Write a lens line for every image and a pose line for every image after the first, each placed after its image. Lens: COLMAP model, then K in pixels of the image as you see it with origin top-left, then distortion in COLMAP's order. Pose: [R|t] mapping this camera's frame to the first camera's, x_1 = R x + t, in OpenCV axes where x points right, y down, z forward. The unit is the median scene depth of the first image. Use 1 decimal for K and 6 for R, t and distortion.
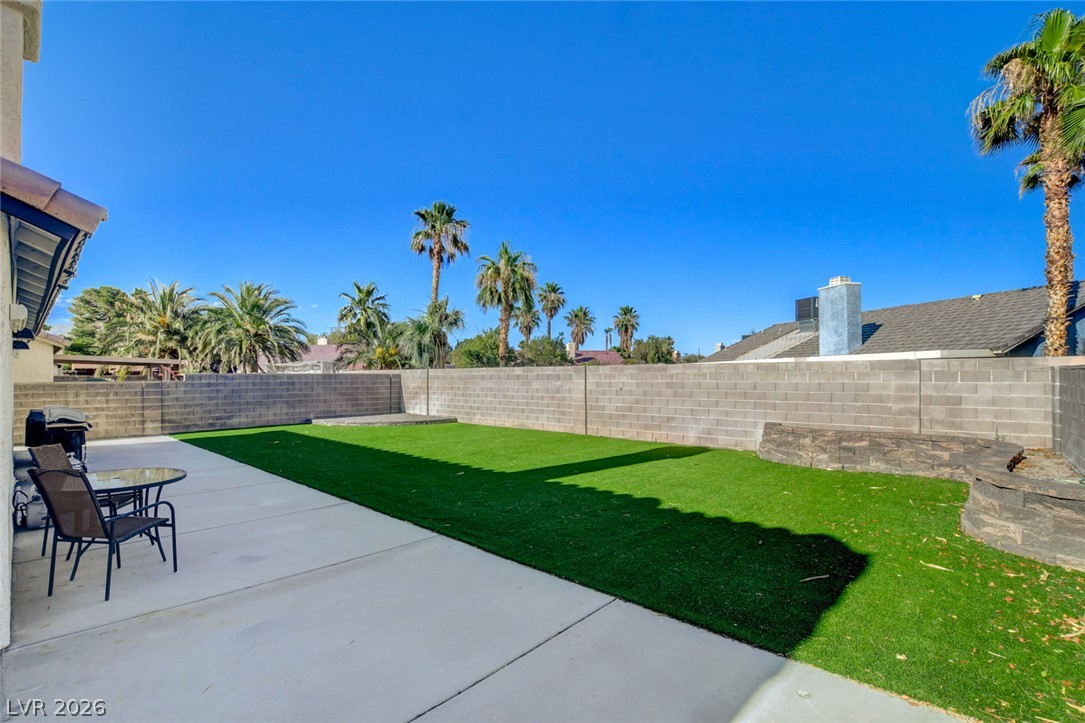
lens RADIAL K [[499.8, 0, 544.0], [0, 499.8, 367.7], [0, 0, 1]] dist [-0.032510, 0.005992]
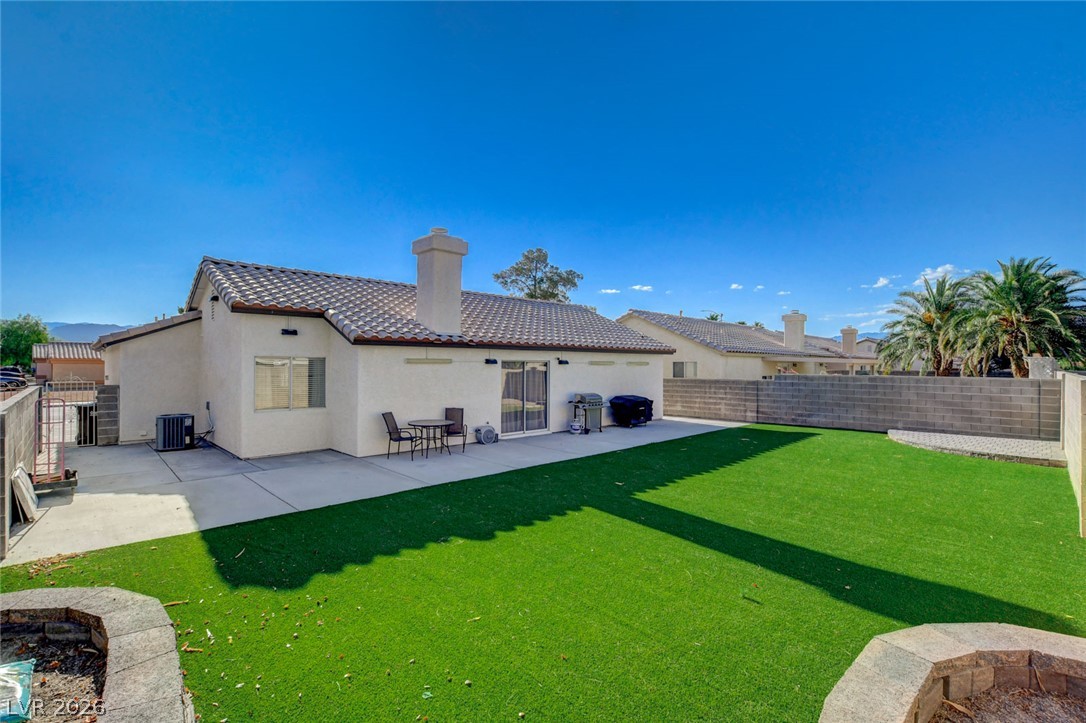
lens RADIAL K [[500.2, 0, 542.8], [0, 500.2, 362.5], [0, 0, 1]] dist [-0.032510, 0.005992]
pose [[-0.066567, 0.000750, -0.997782, 0.477385], [0.012345, 0.999924, -0.000072, -0.021384], [0.997706, -0.012323, -0.066571, 0.499855]]
